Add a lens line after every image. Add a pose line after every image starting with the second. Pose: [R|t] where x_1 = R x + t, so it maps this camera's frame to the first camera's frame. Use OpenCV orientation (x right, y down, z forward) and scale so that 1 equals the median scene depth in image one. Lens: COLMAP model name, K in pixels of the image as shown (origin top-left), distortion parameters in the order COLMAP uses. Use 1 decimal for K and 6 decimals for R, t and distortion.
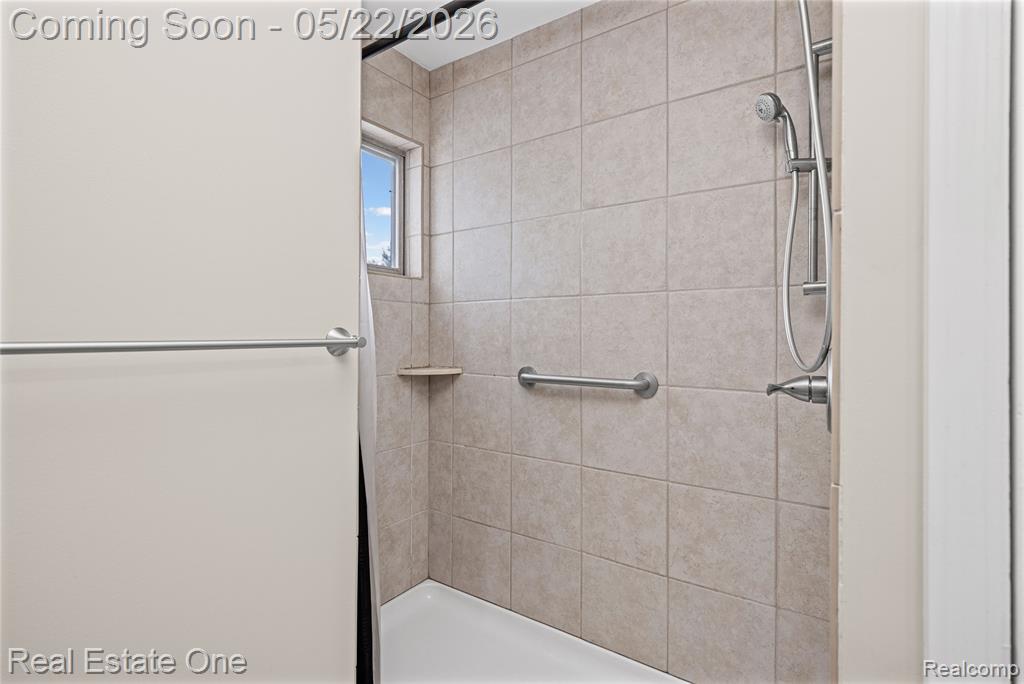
lens RADIAL K [[479.8, 0, 511.1], [0, 479.8, 337.5], [0, 0, 1]] dist [0.002427, -0.001292]
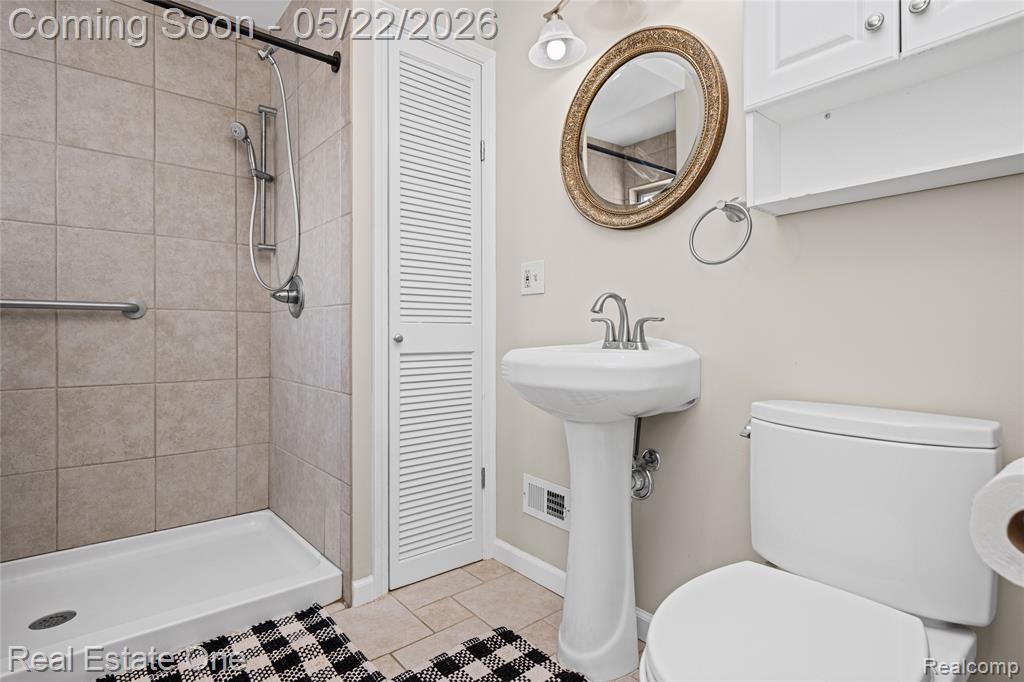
lens RADIAL K [[522.8, 0, 511.1], [0, 522.8, 335.2], [0, 0, 1]] dist [-0.000255, -0.000466]
pose [[0.260305, -0.010306, 0.965471, -0.783645], [-0.003498, 0.999926, 0.011617, 0.152612], [-0.965520, -0.006401, 0.260250, -0.289244]]
